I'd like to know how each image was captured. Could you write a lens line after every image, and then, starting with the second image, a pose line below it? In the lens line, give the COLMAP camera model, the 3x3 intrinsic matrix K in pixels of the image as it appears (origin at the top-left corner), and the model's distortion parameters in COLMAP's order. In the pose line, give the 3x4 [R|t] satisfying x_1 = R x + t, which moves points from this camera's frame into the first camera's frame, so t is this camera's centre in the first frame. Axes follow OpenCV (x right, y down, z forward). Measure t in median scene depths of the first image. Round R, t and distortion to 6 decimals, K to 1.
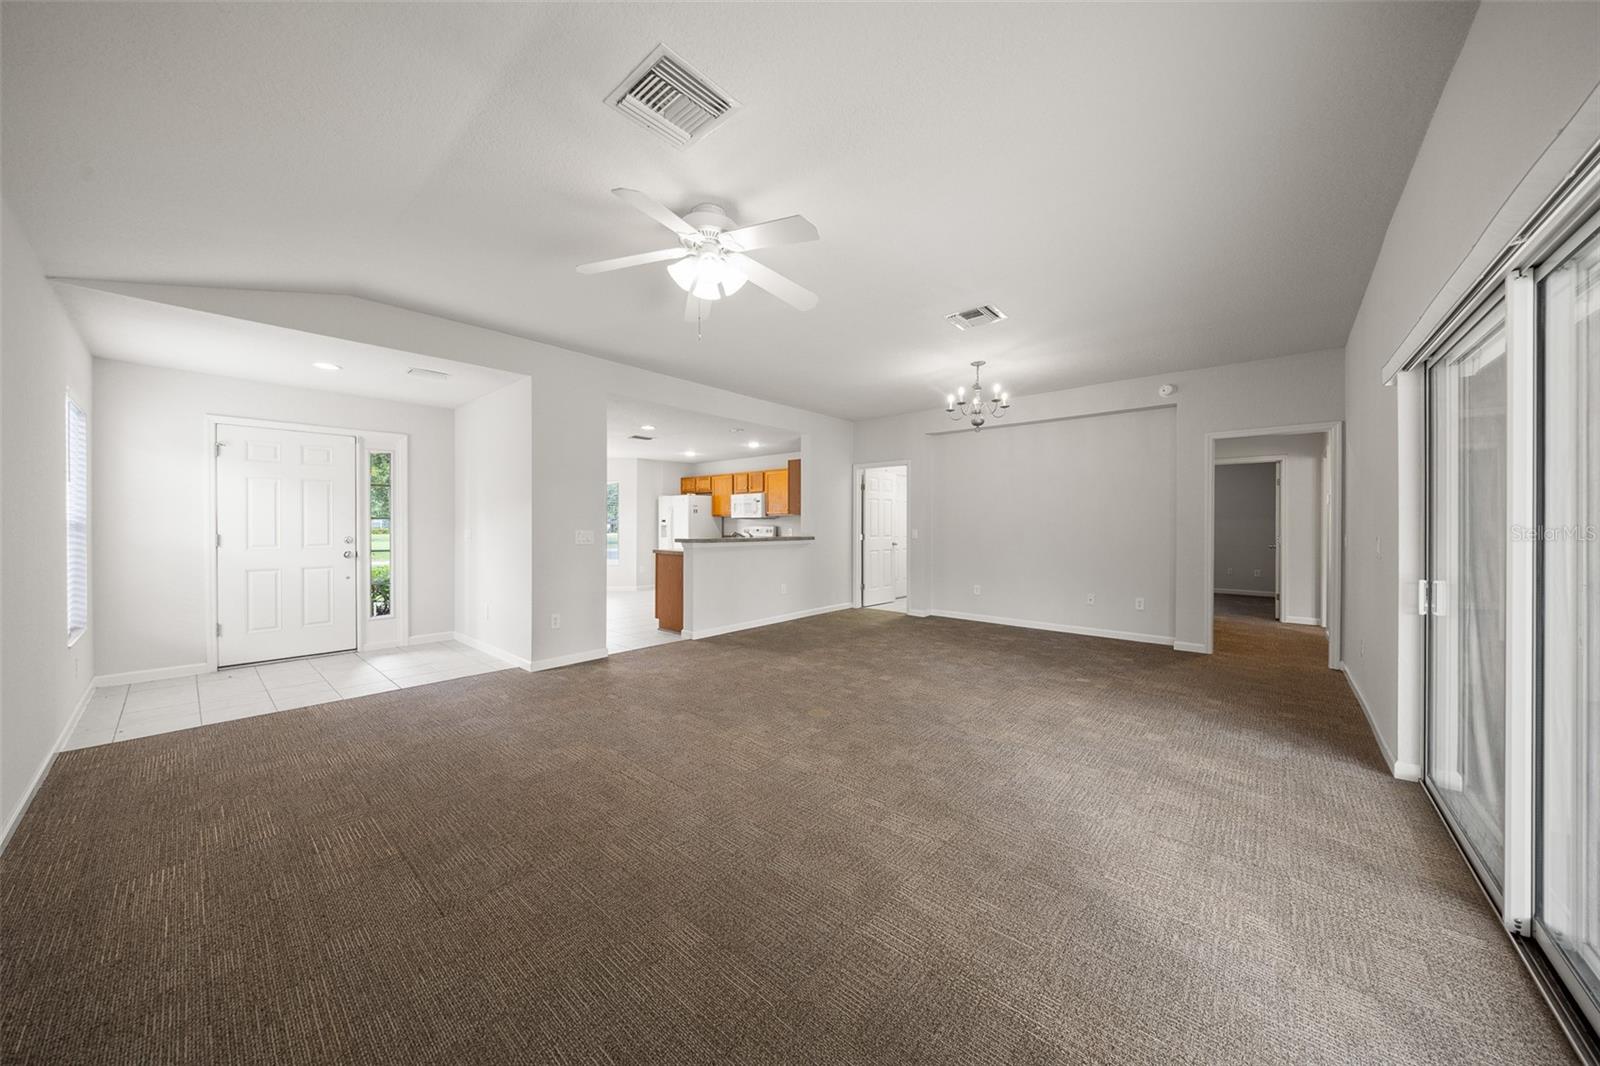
lens RADIAL K [[540.7, 0, 802.4], [0, 540.7, 526.0], [0, 0, 1]] dist [0.001206, 0.000119]
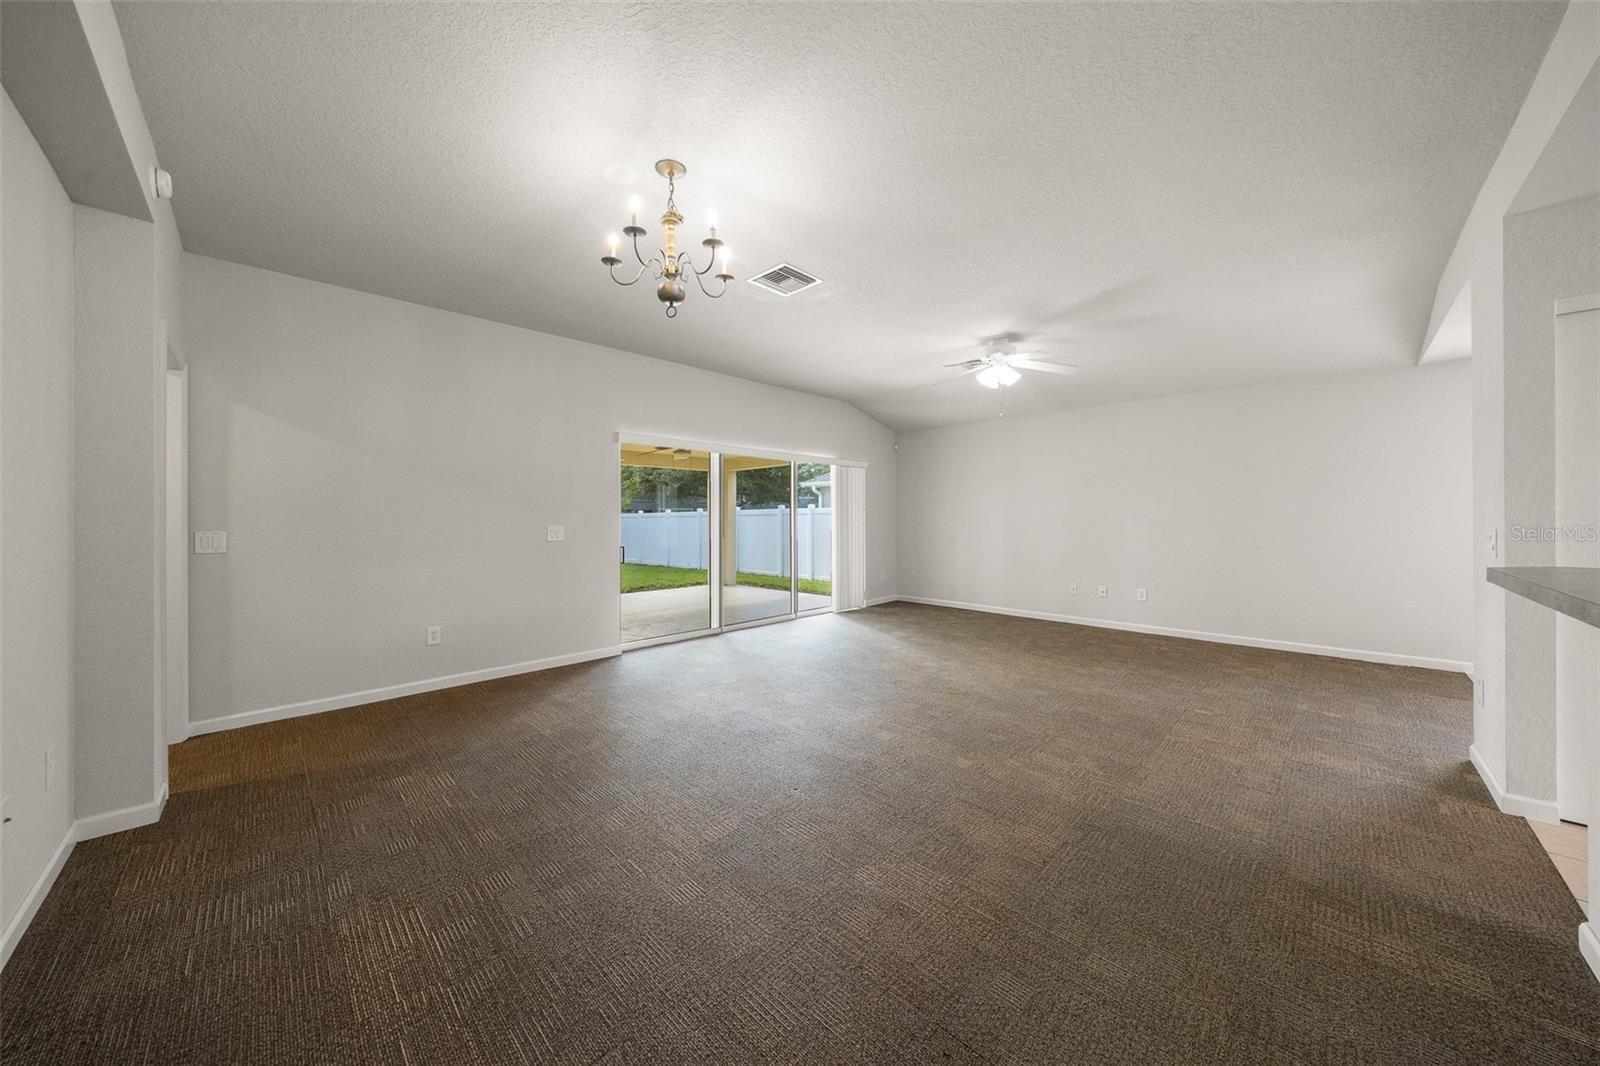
lens RADIAL K [[540.7, 0, 799.0], [0, 540.7, 521.5], [0, 0, 1]] dist [0.001206, 0.000119]
pose [[-0.997728, 0.001582, 0.067359, 0.141560], [0.002188, 0.999958, 0.008932, -0.002337], [-0.067342, 0.009059, -0.997689, 1.113330]]
